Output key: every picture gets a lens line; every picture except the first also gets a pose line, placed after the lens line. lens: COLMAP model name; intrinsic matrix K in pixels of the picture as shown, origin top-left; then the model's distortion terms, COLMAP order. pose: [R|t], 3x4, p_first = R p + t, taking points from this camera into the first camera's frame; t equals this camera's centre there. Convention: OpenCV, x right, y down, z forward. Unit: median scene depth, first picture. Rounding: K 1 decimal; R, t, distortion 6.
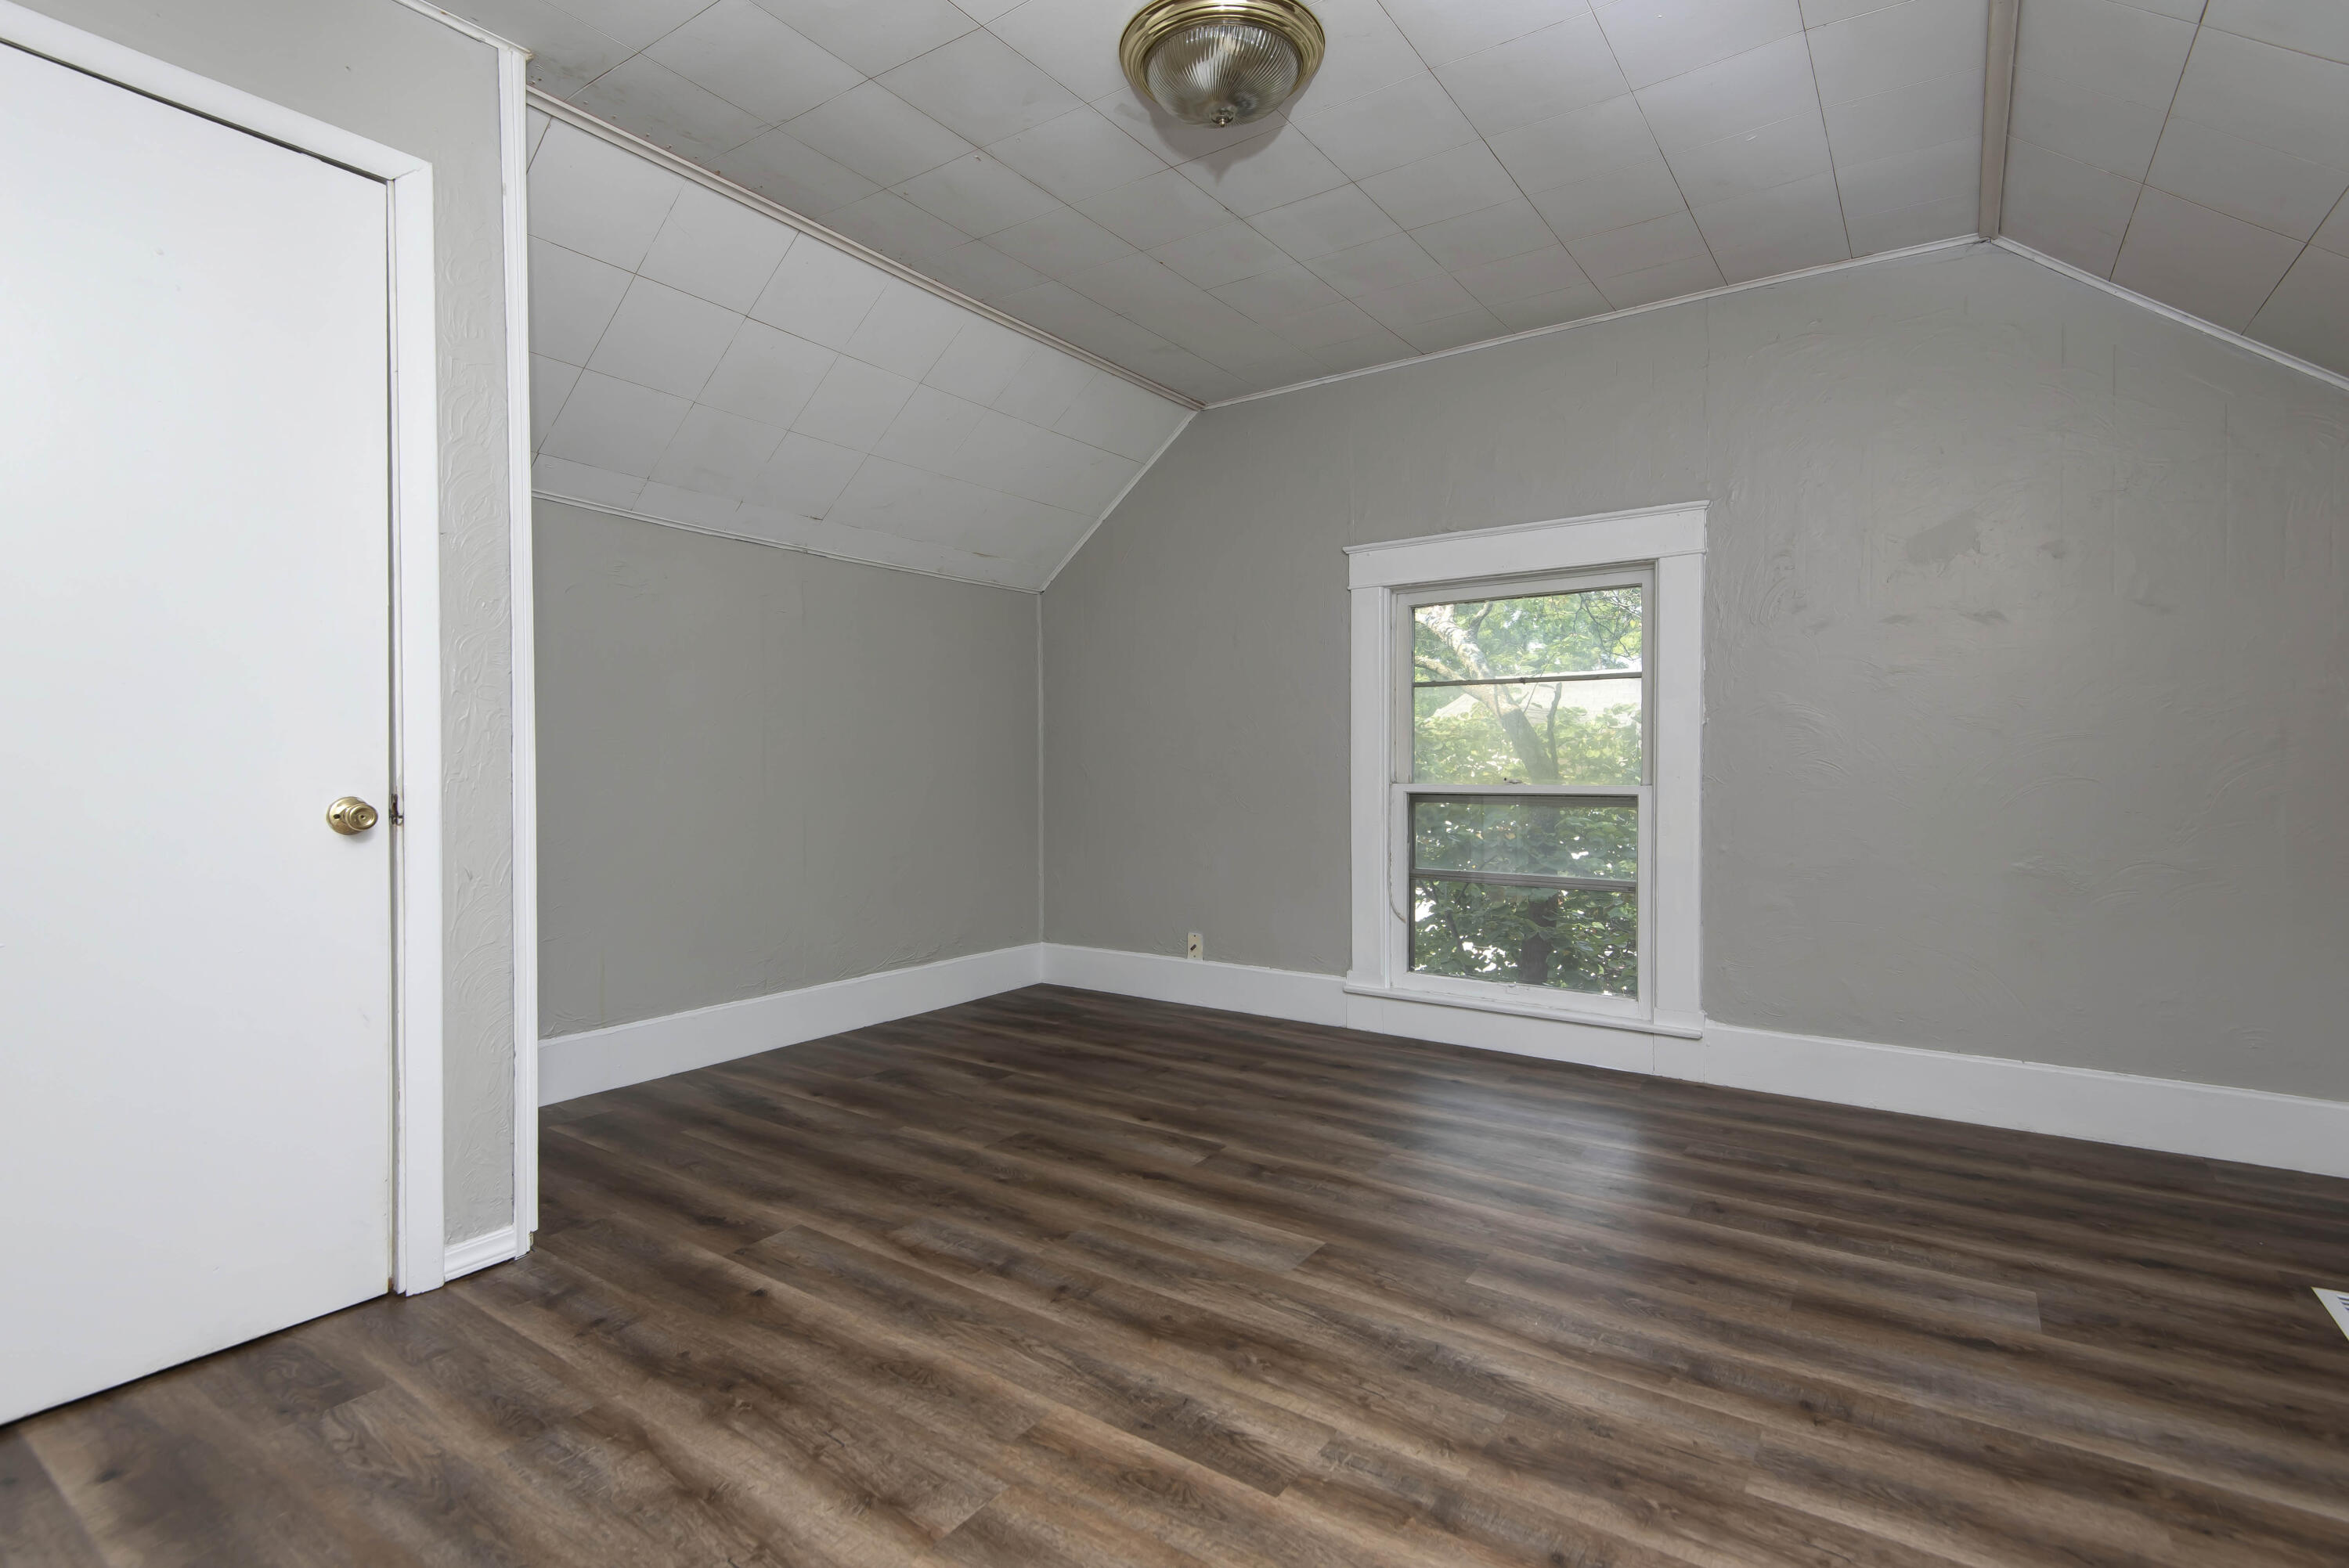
lens RADIAL K [[1114.1, 0, 1177.3], [0, 1114.1, 777.4], [0, 0, 1]] dist [-0.001516, -0.001864]
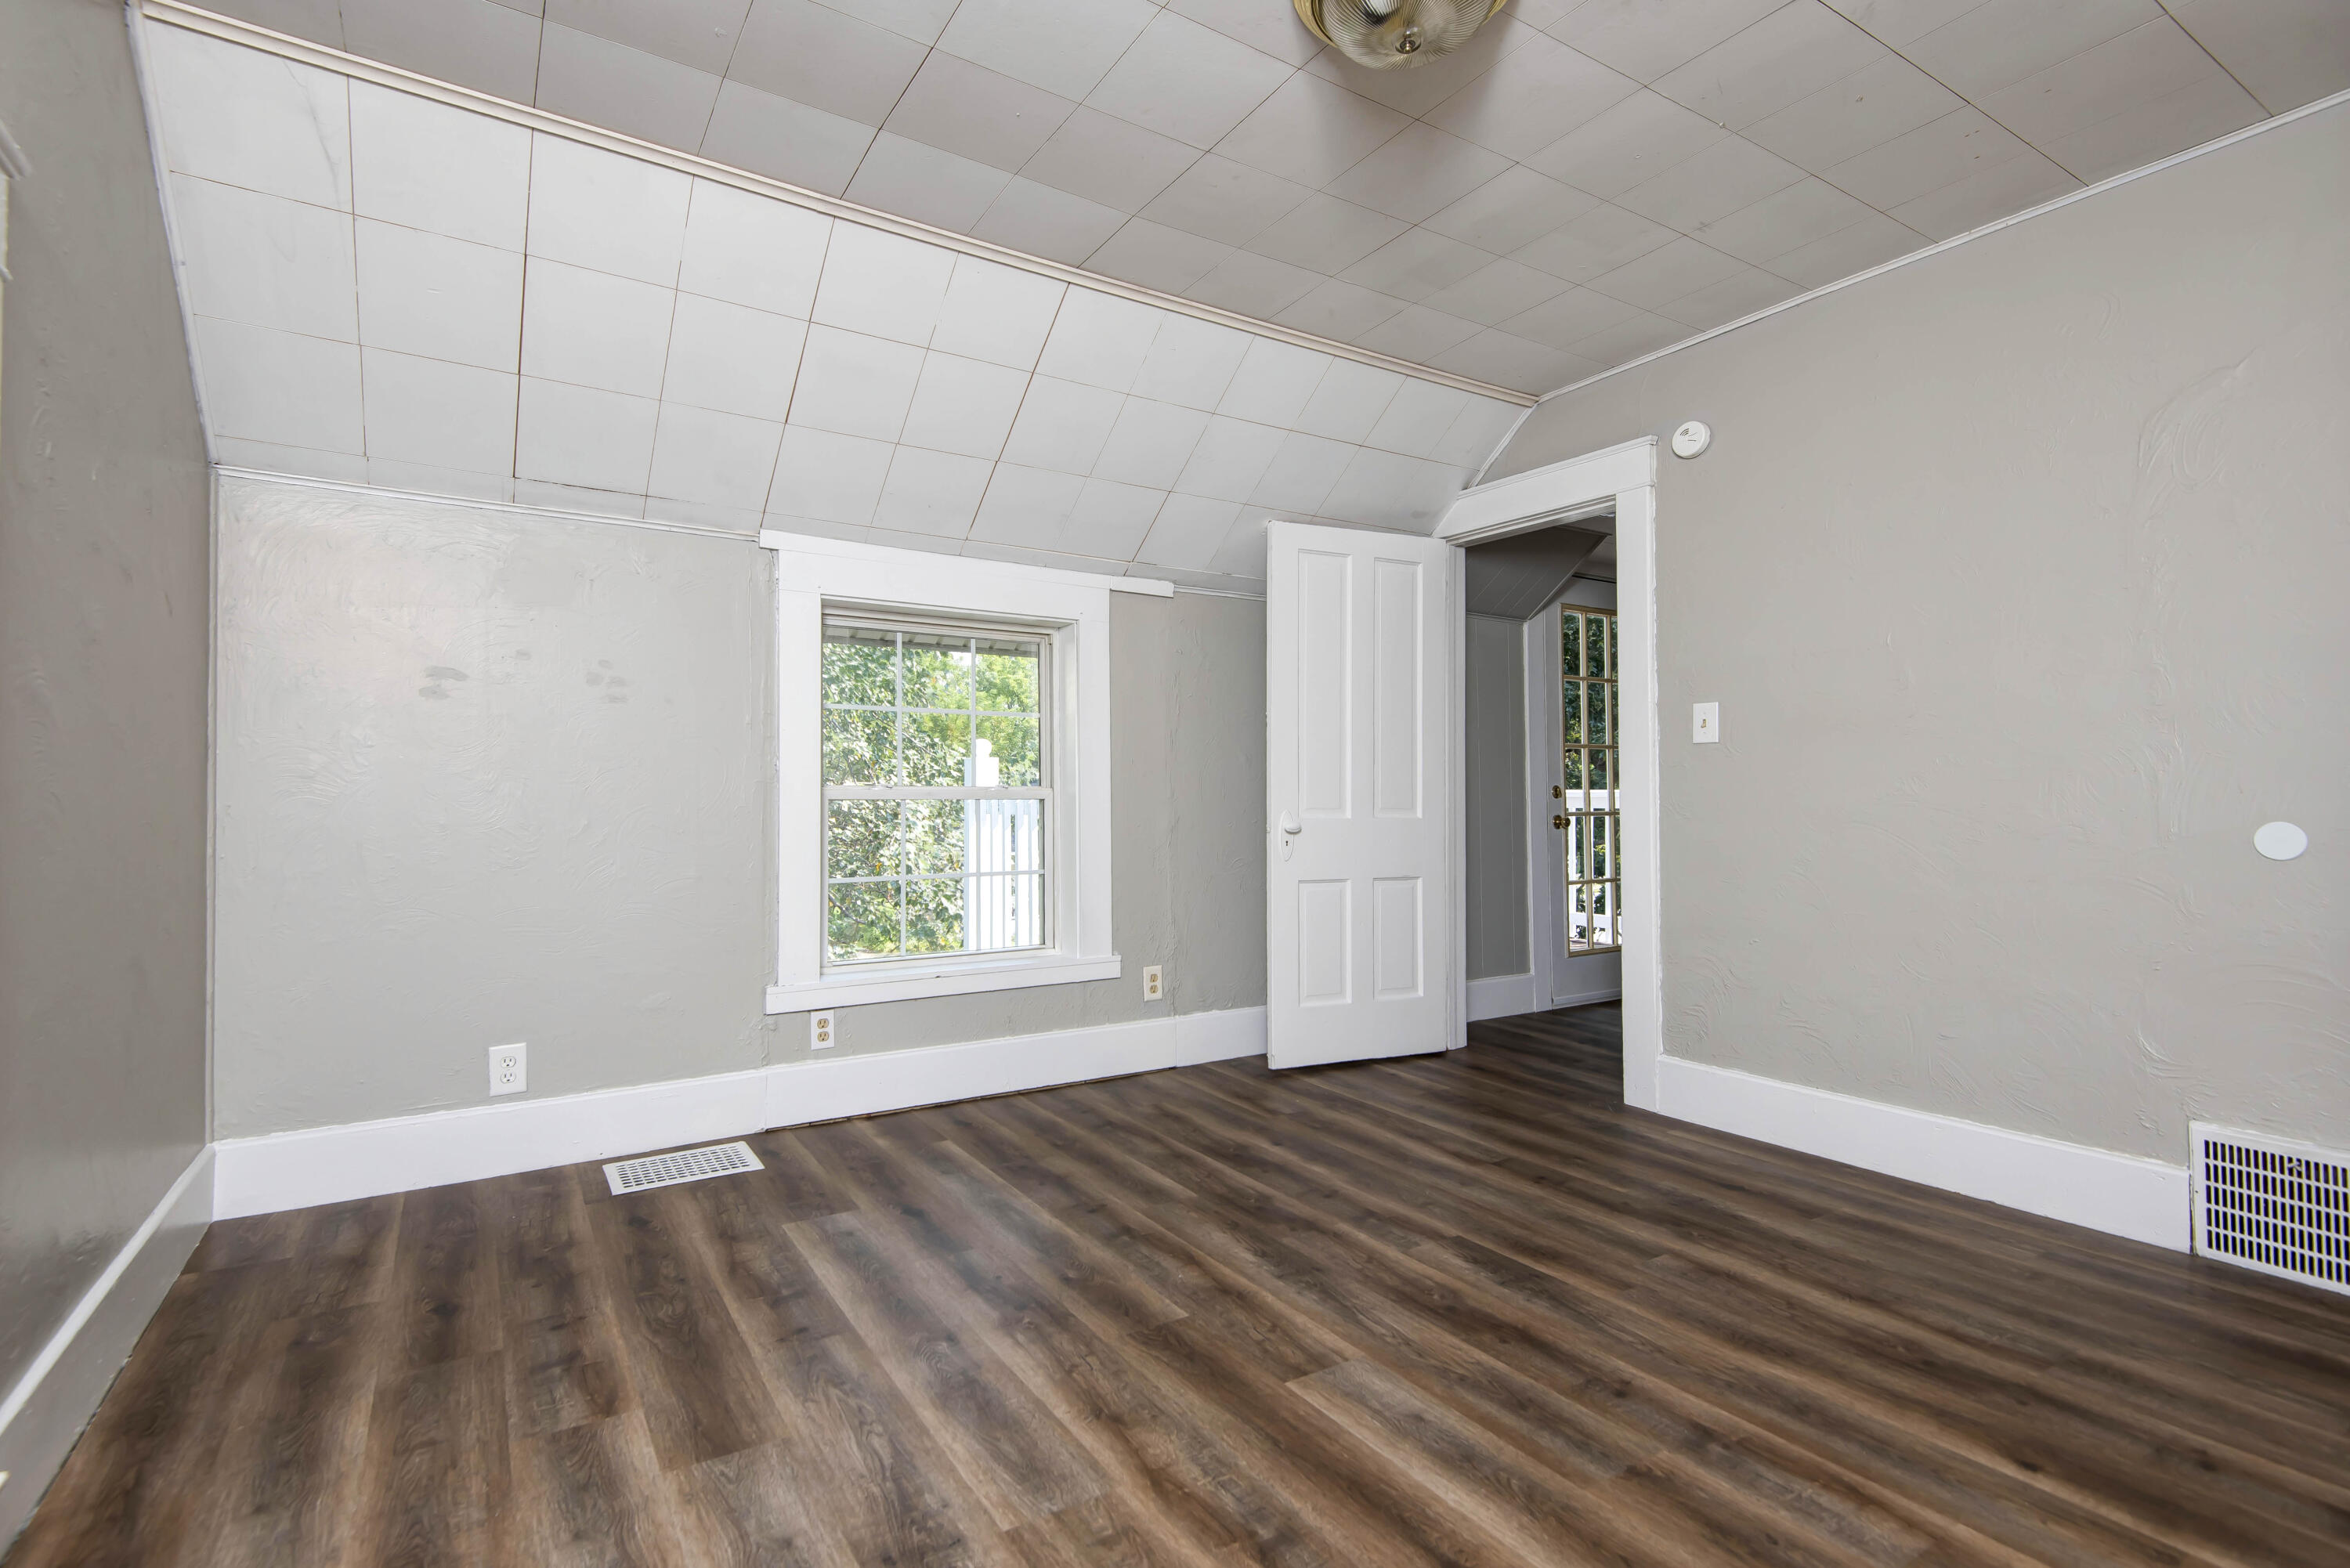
lens RADIAL K [[1114.6, 0, 1171.5], [0, 1114.6, 786.9], [0, 0, 1]] dist [-0.001516, -0.001864]
pose [[-0.920987, 0.007550, 0.389520, -0.128841], [0.008537, 0.999963, 0.000803, -0.027656], [-0.389500, 0.004065, -0.921017, 2.036221]]
